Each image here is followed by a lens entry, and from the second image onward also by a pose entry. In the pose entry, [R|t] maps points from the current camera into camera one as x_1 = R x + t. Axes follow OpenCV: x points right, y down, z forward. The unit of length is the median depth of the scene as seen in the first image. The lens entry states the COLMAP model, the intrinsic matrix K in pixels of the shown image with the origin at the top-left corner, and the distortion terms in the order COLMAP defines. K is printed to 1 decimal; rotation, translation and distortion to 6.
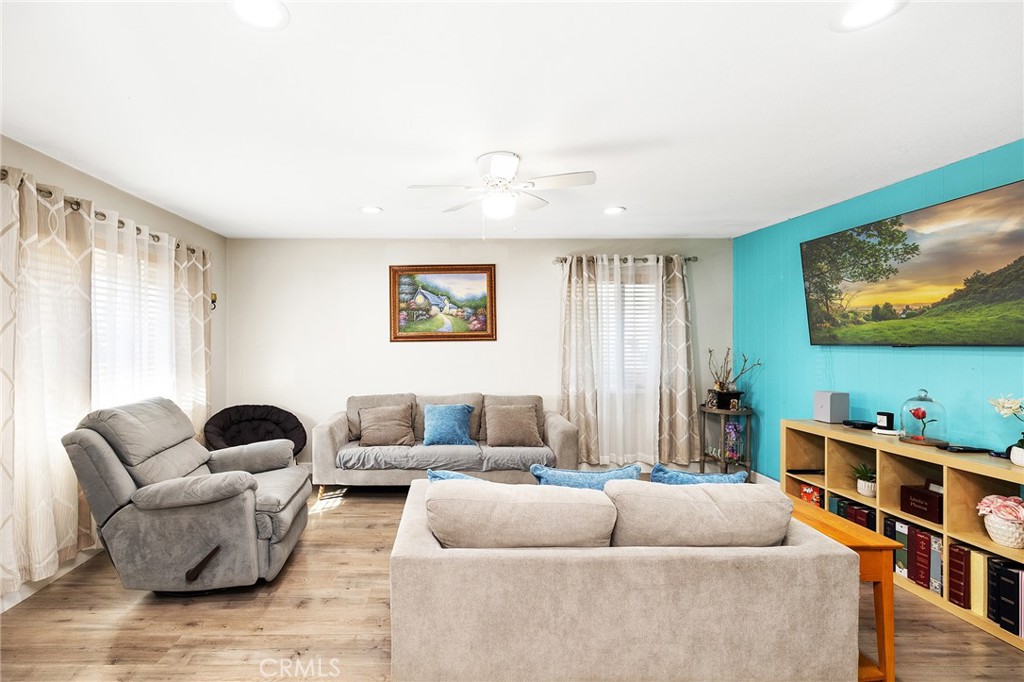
lens RADIAL K [[439.8, 0, 505.4], [0, 439.8, 342.9], [0, 0, 1]] dist [-0.001804, -0.000072]
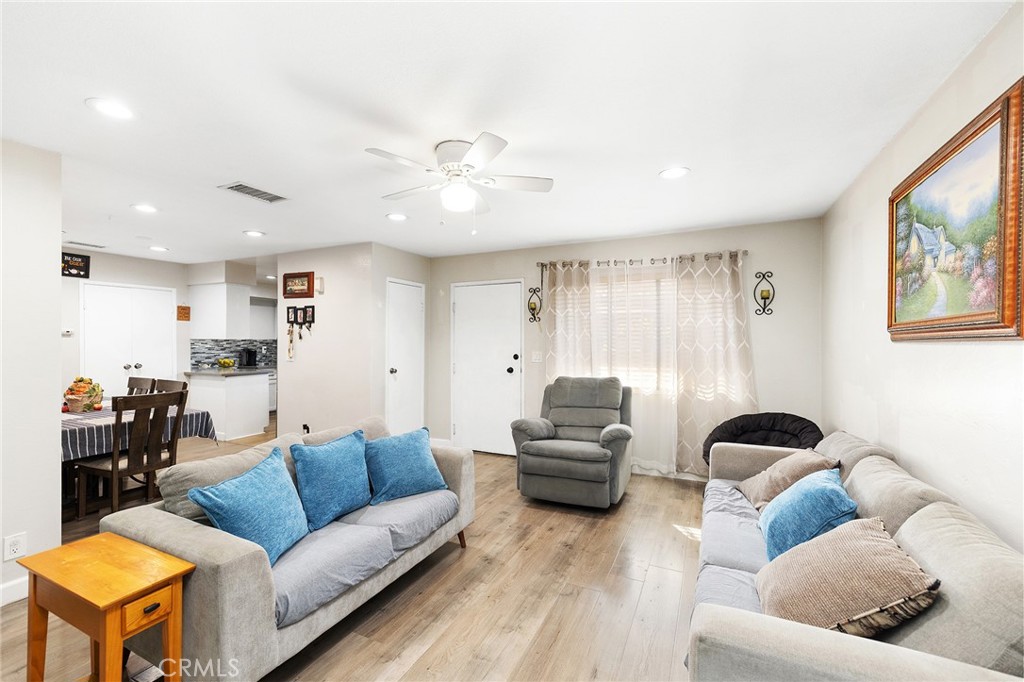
lens RADIAL K [[439.8, 0, 505.4], [0, 439.8, 342.9], [0, 0, 1]] dist [-0.001804, -0.000072]
pose [[-0.505779, 0.010212, -0.862603, 0.661267], [-0.002630, 0.999907, 0.013380, -0.009933], [0.862659, 0.009036, -0.505705, 1.443826]]
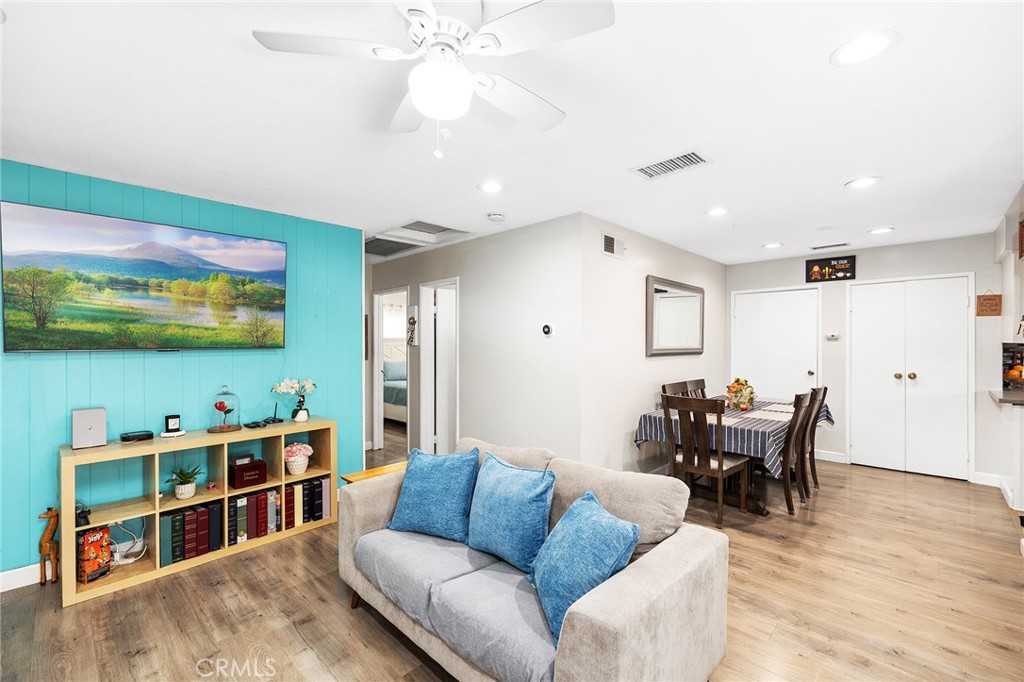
lens RADIAL K [[439.8, 0, 505.4], [0, 439.8, 342.9], [0, 0, 1]] dist [-0.001804, -0.000072]
pose [[-0.661371, 0.005526, 0.750039, -0.444485], [0.006388, 0.999978, -0.001735, -0.003113], [-0.750032, 0.003643, -0.661392, 1.197323]]
